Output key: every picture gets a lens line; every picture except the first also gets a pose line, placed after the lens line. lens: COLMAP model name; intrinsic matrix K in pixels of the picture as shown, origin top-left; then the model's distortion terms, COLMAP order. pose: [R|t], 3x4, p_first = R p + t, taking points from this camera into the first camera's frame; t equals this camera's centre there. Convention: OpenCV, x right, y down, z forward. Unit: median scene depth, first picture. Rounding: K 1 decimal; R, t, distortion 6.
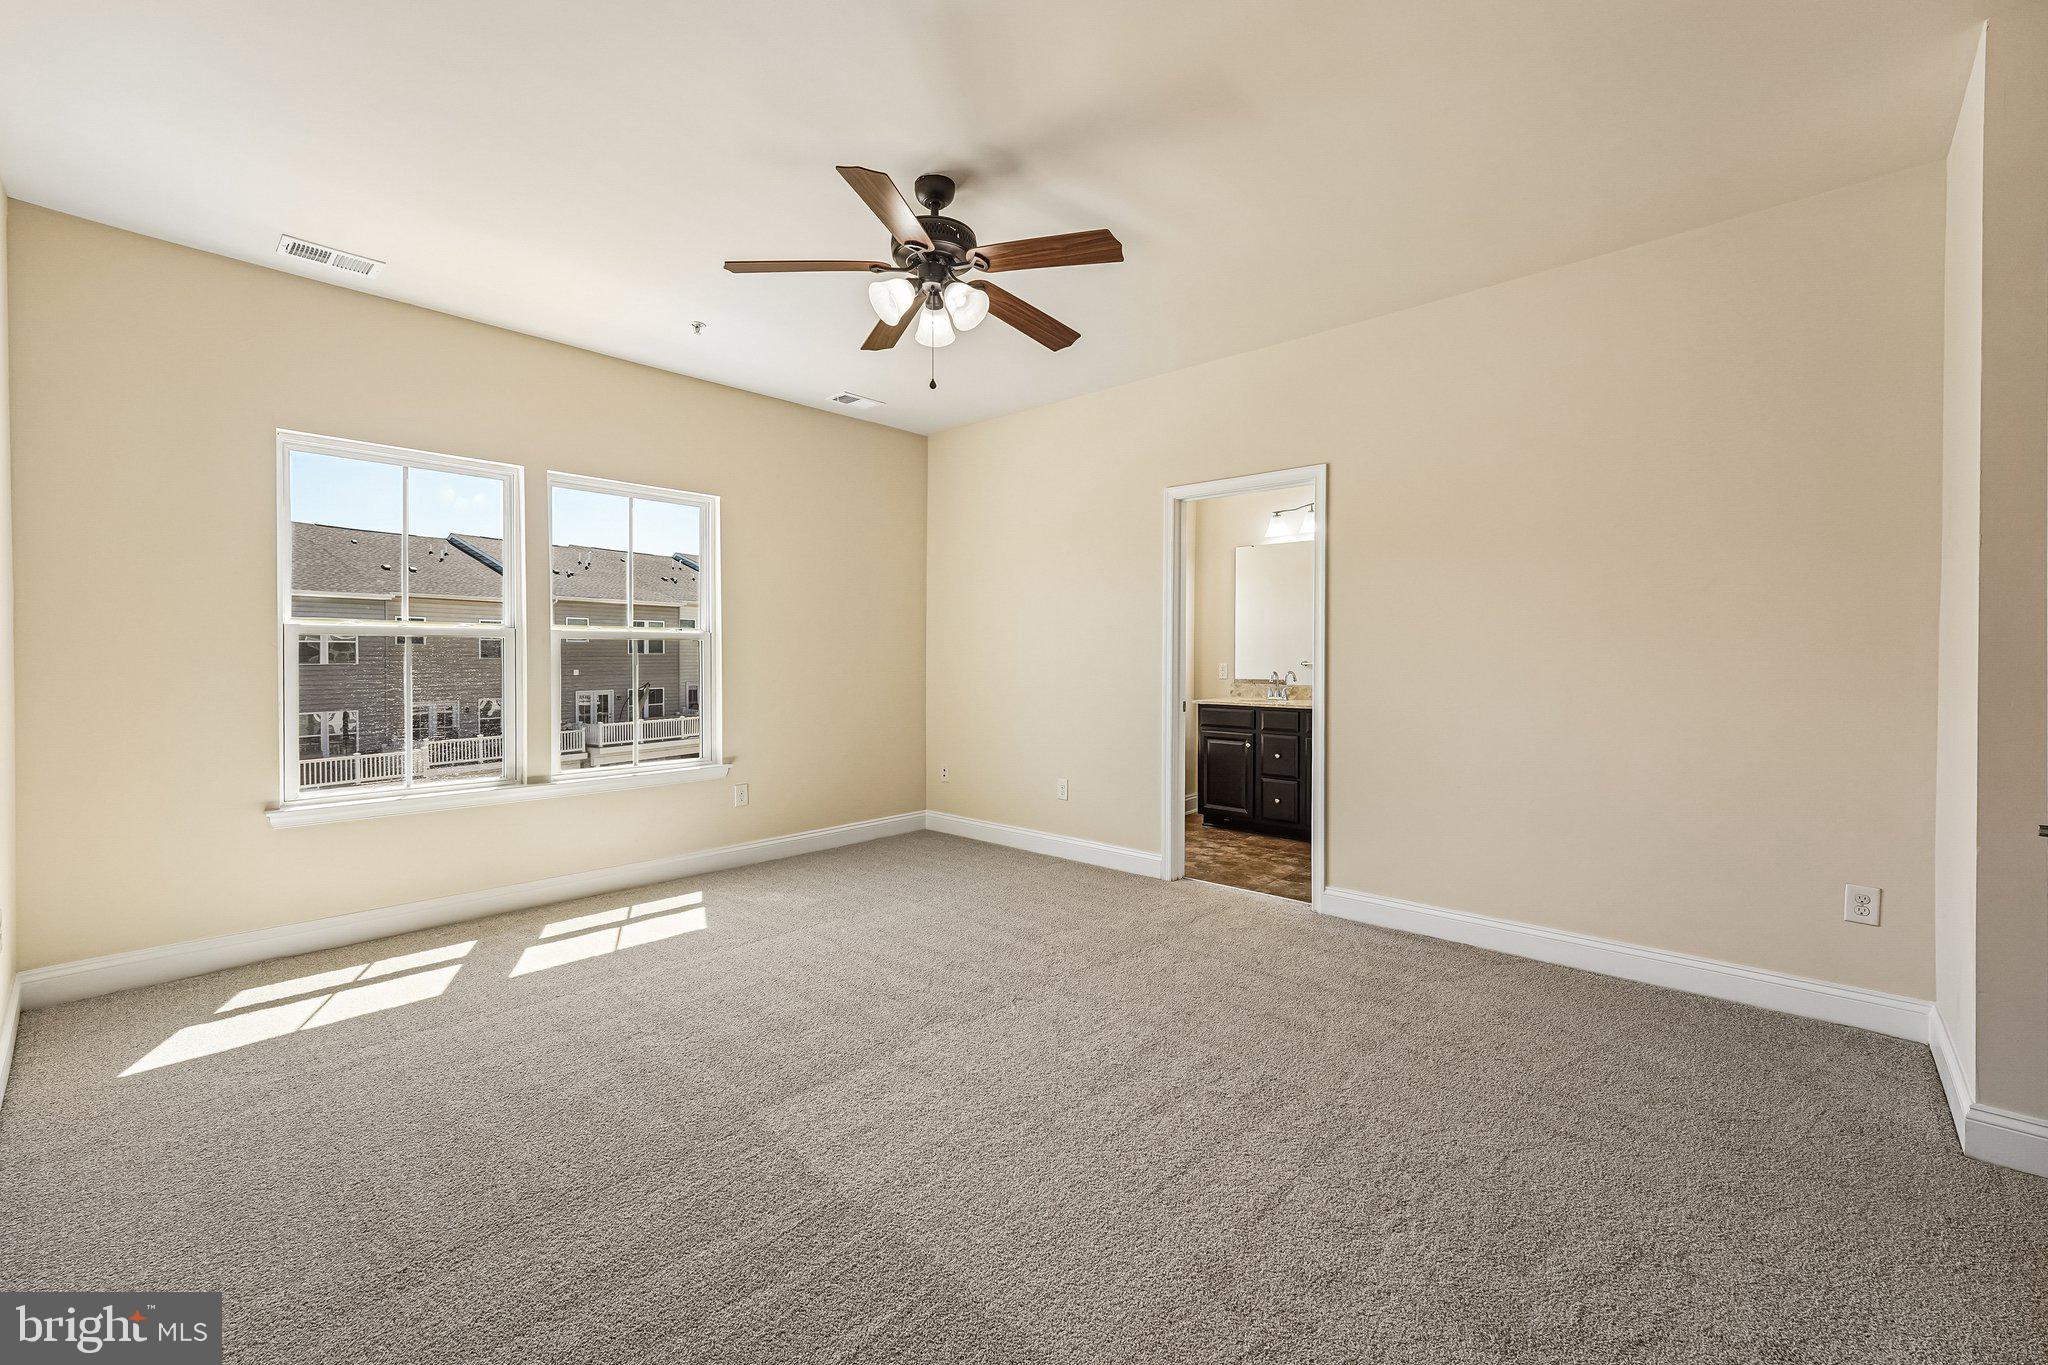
lens RADIAL K [[829.8, 0, 1032.4], [0, 829.8, 667.5], [0, 0, 1]] dist [0.003327, 0.000353]
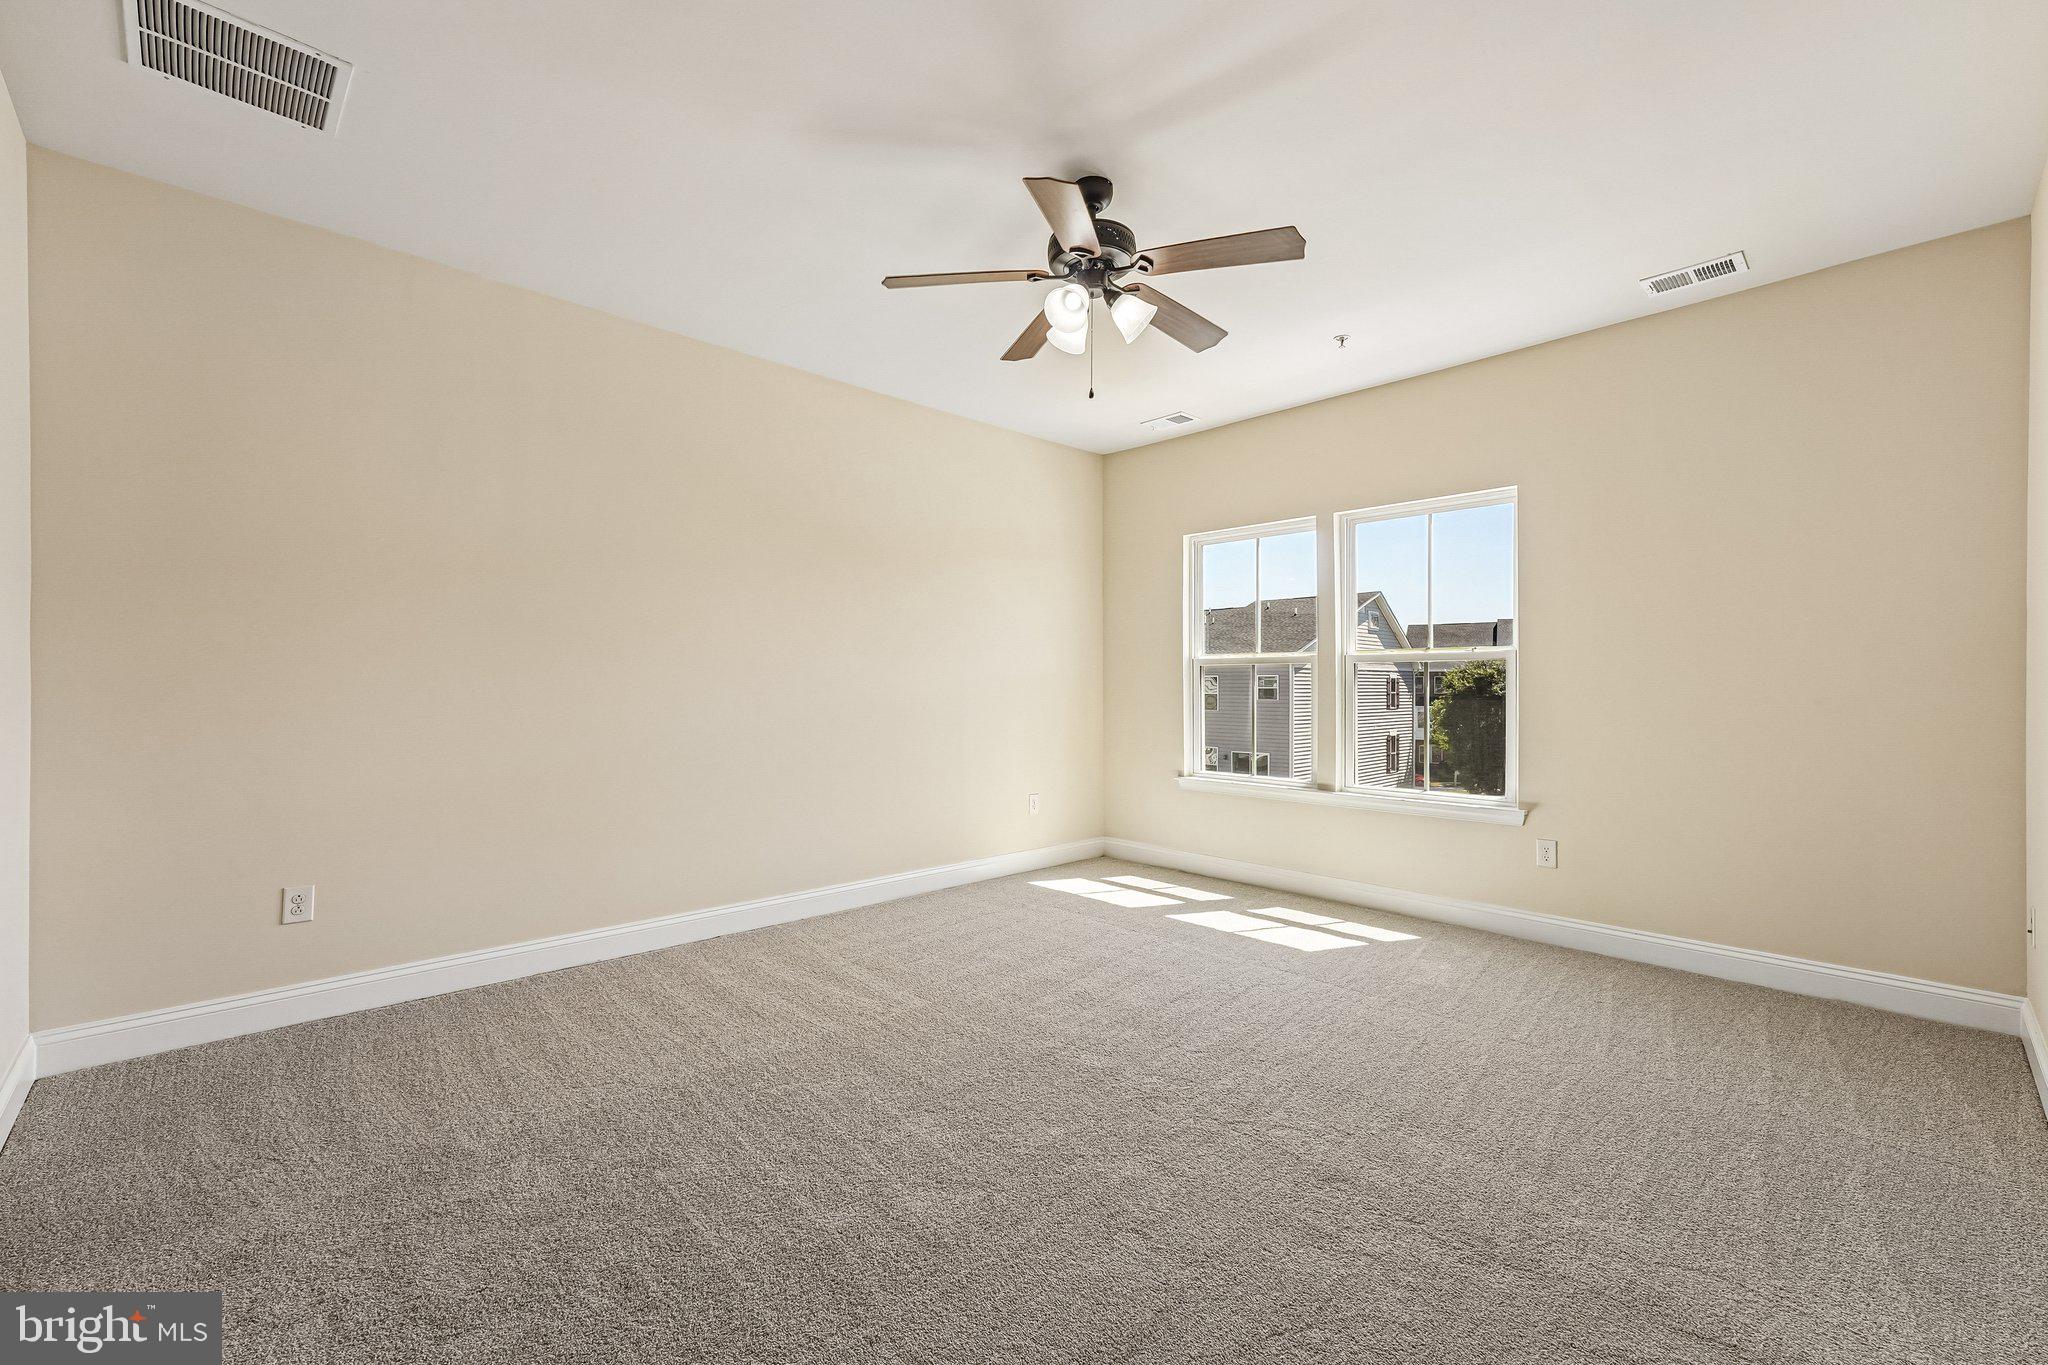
lens RADIAL K [[852.0, 0, 1024.0], [0, 852.0, 682.5], [0, 0, 1]] dist [0.001589, 0.000195]
pose [[-0.078642, -0.000406, -0.996903, 0.674637], [-0.013399, 0.999910, 0.000650, -0.003757], [0.996813, 0.013409, -0.078640, 0.767070]]
